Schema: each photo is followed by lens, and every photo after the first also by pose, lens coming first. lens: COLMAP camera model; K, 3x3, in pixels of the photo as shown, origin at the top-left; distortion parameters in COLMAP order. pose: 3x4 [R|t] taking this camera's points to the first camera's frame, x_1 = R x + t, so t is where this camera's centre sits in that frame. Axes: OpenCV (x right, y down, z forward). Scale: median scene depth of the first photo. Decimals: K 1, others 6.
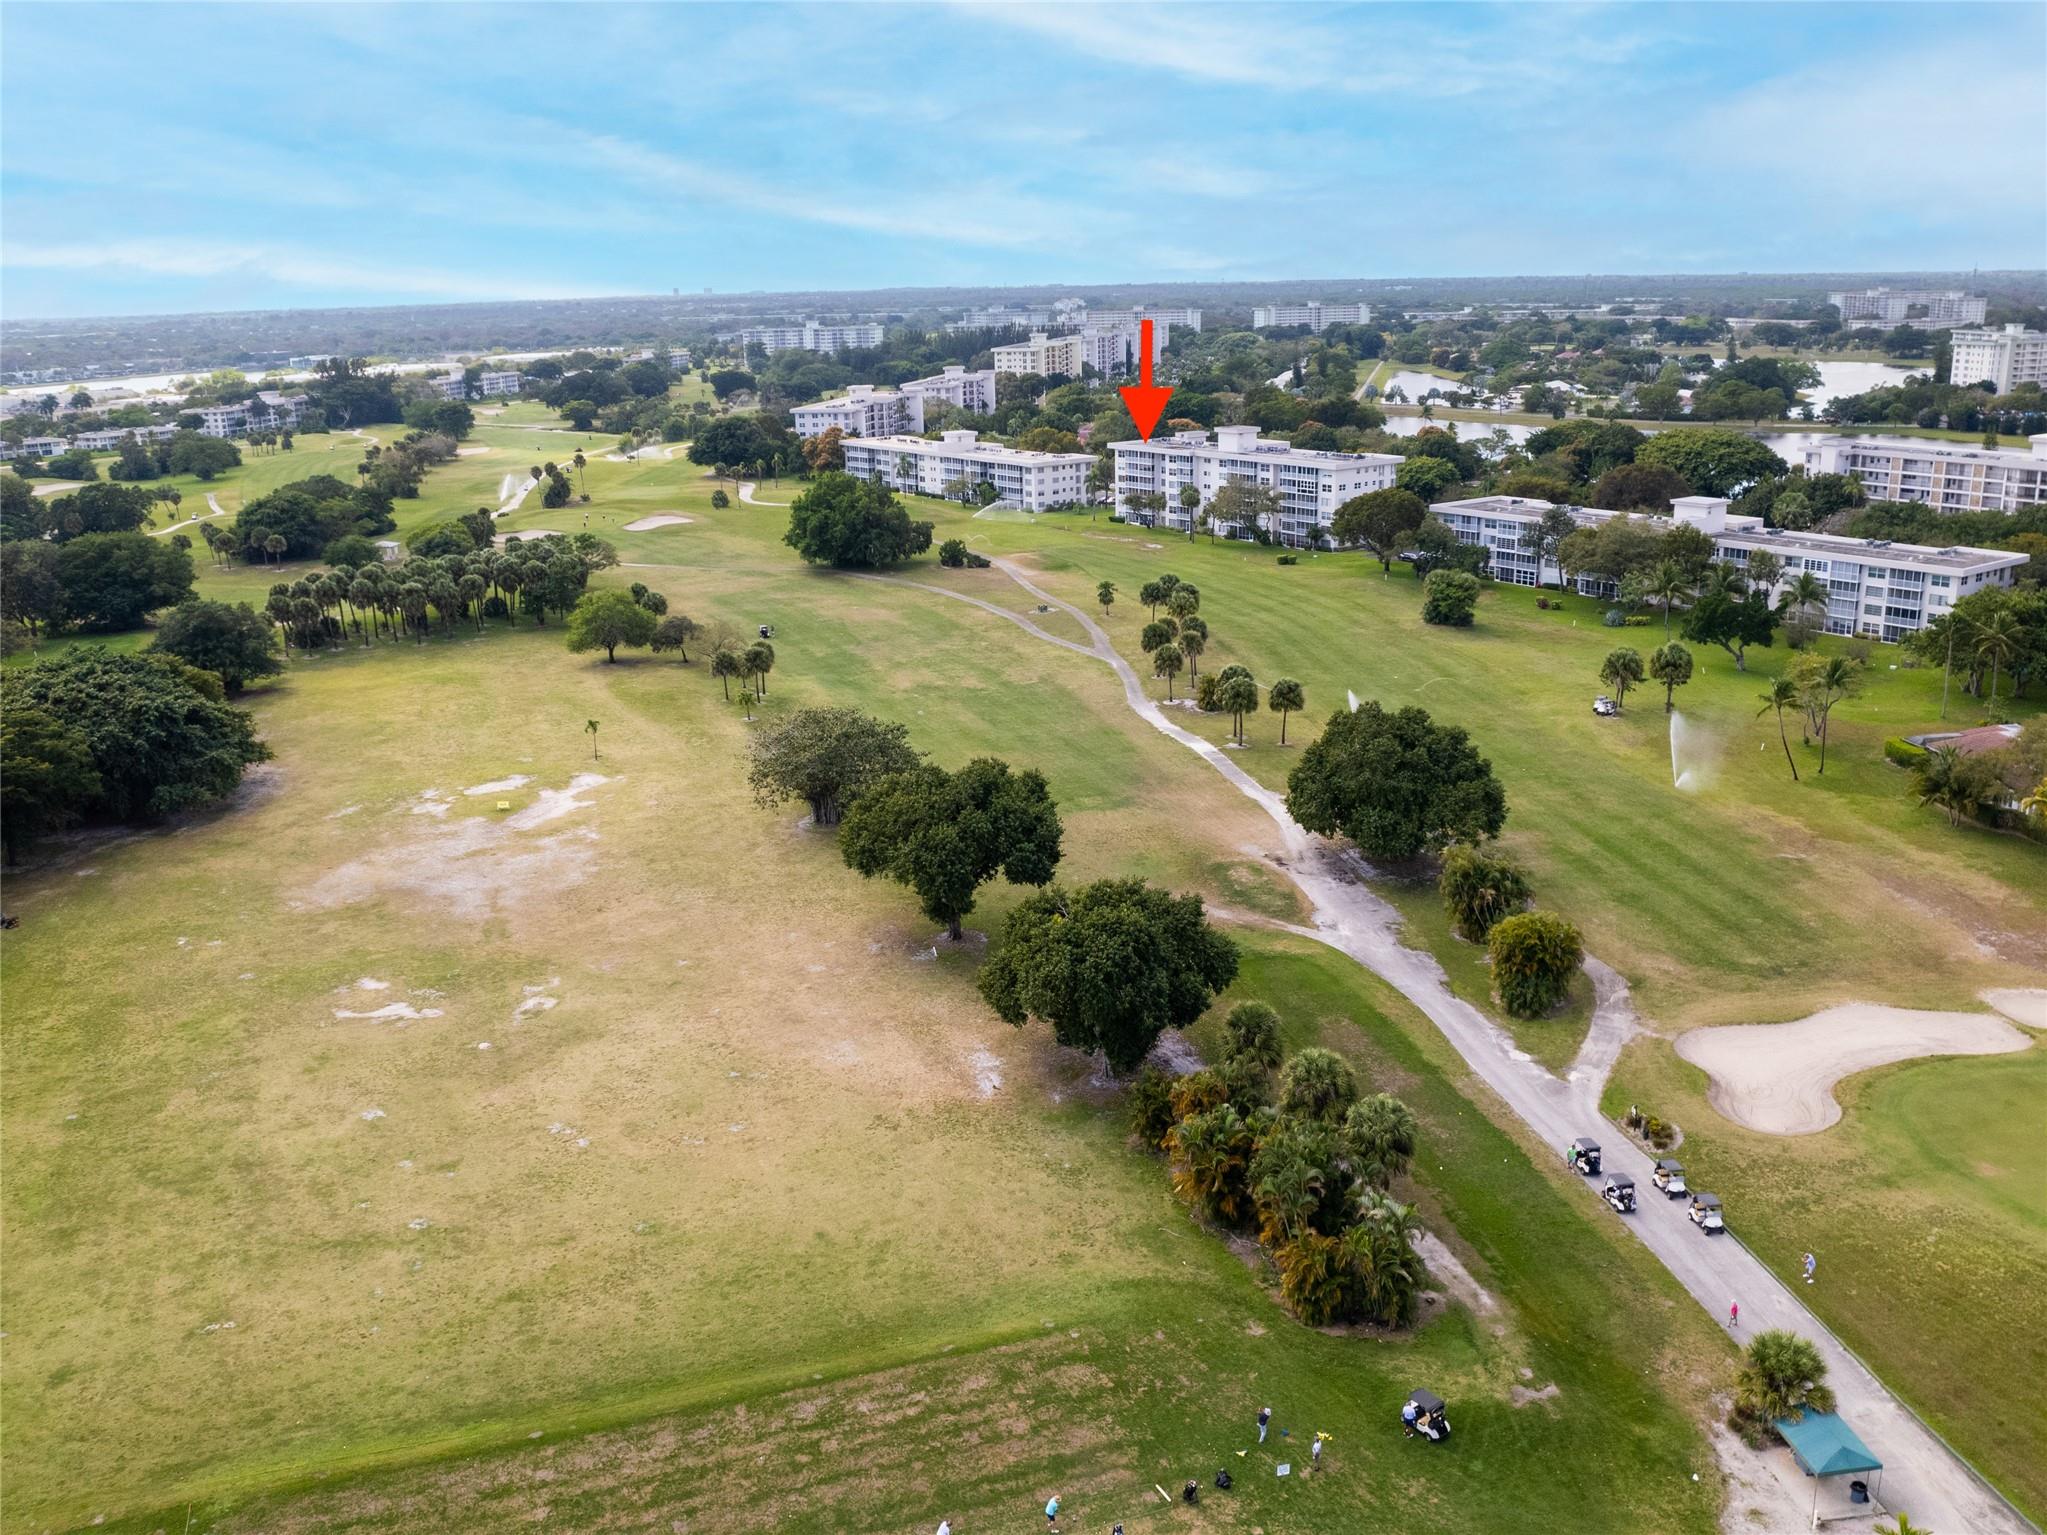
lens RADIAL K [[1720.9, 0, 1023.5], [0, 1720.9, 767.5], [0, 0, 1]] dist [-0.061733, 0.036271]
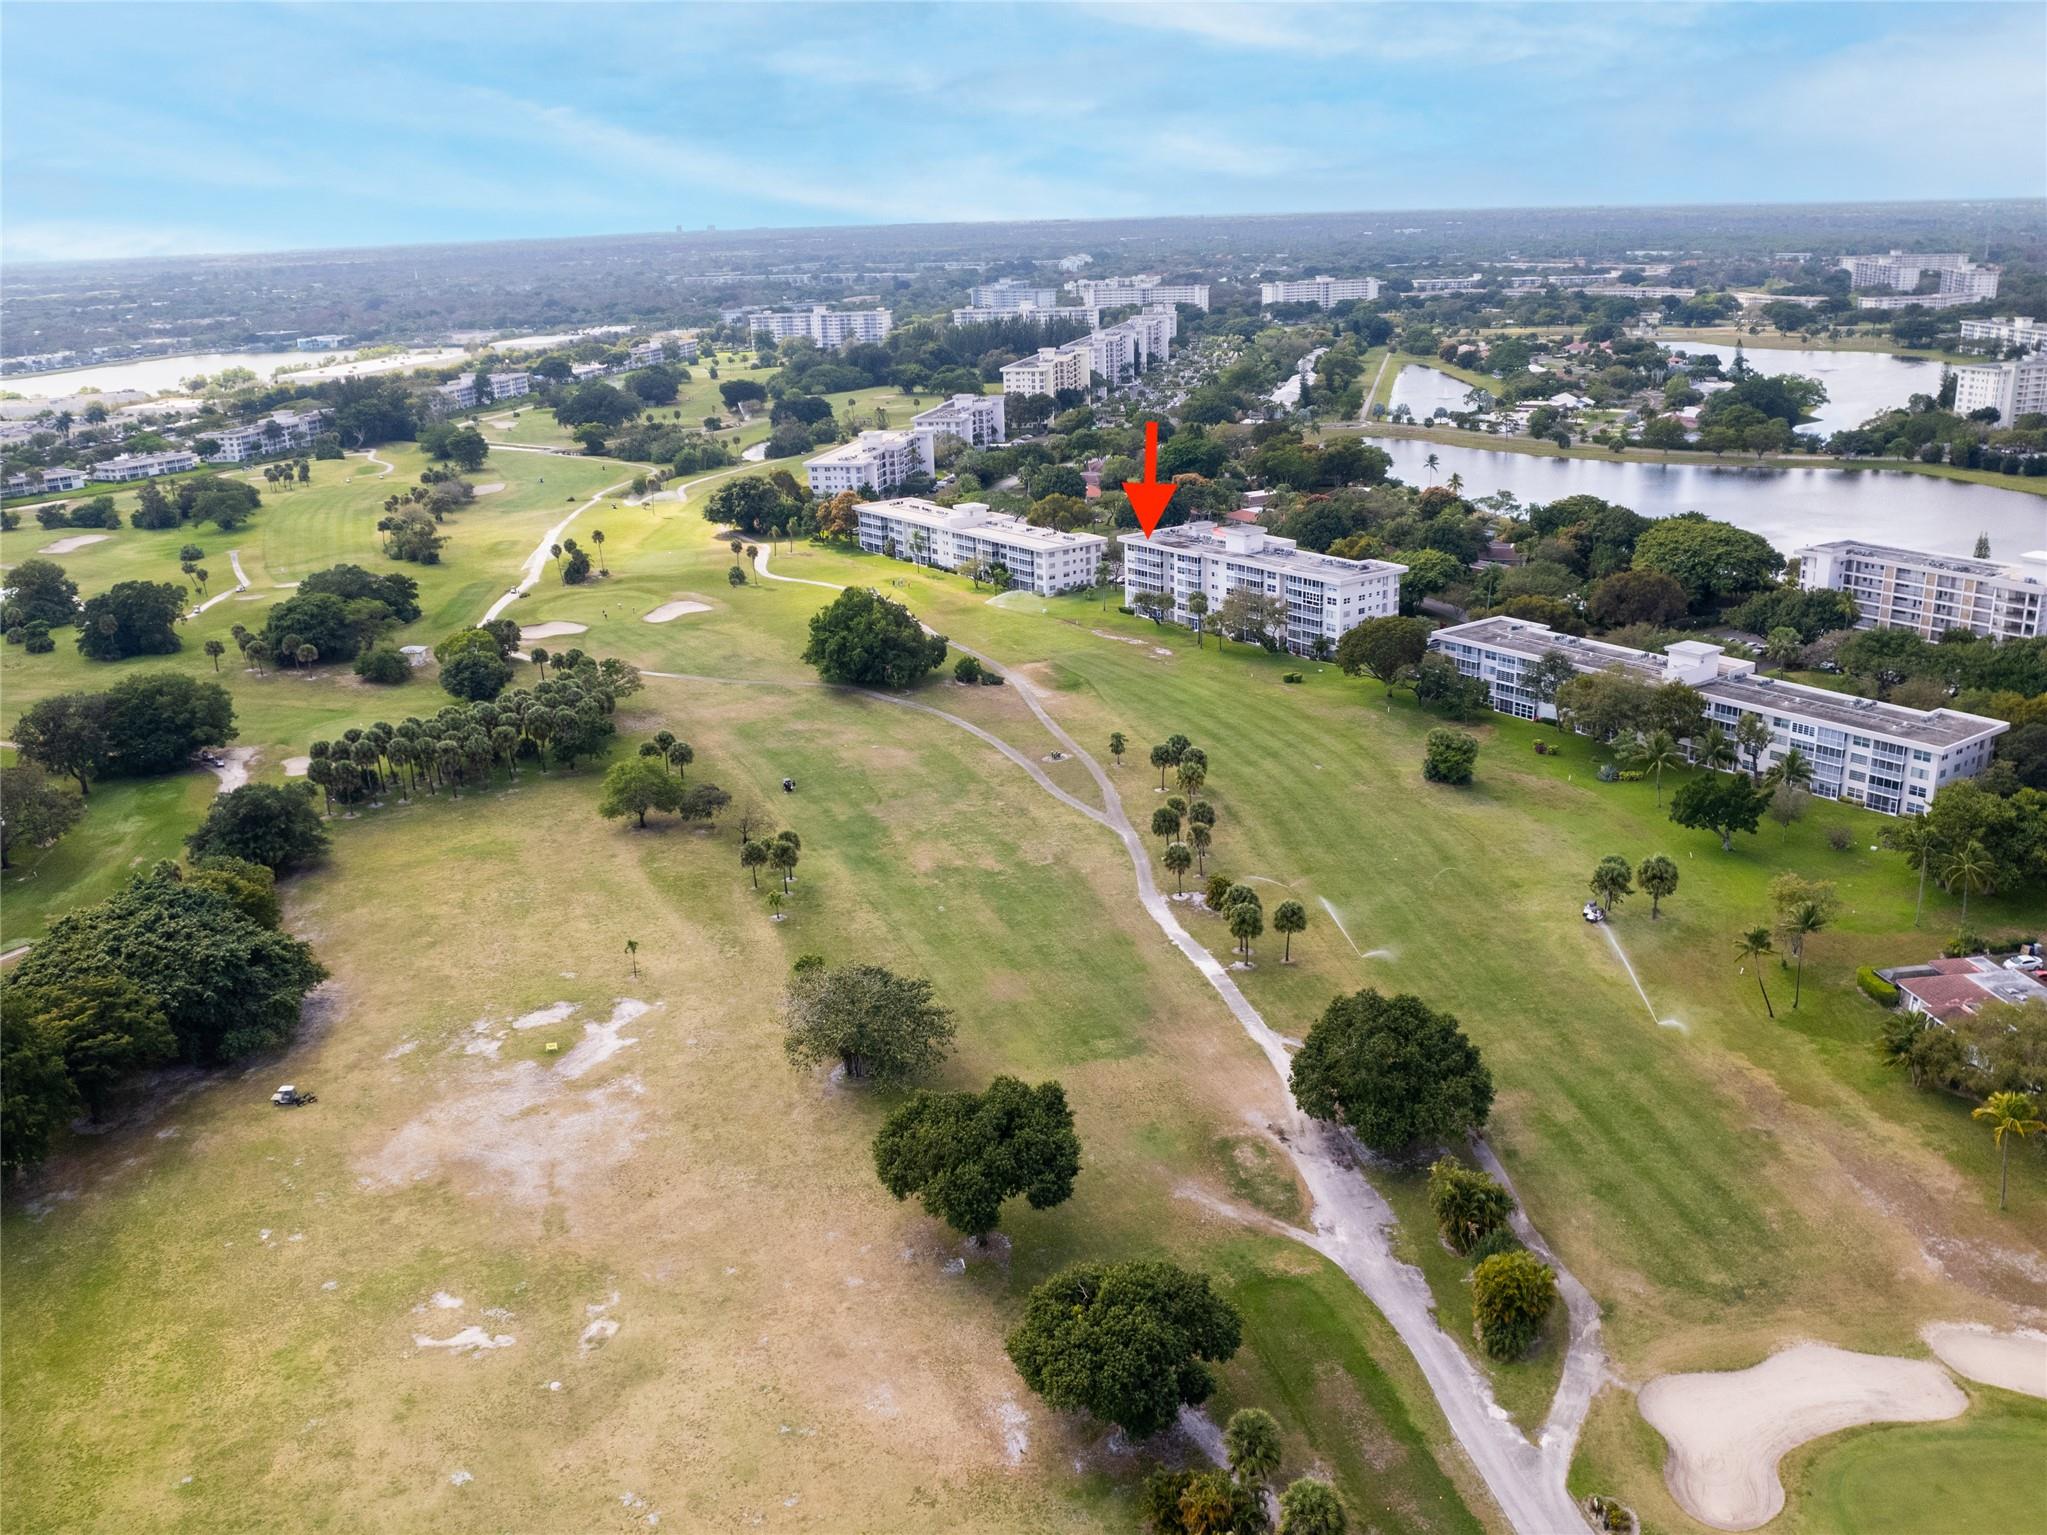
lens RADIAL K [[1720.9, 0, 1023.5], [0, 1720.9, 767.5], [0, 0, 1]] dist [-0.061733, 0.036271]
pose [[0.999965, -0.006424, -0.005314, -0.003752], [0.006634, 0.999161, 0.040402, -0.164150], [0.005050, -0.040436, 0.999169, -0.044834]]
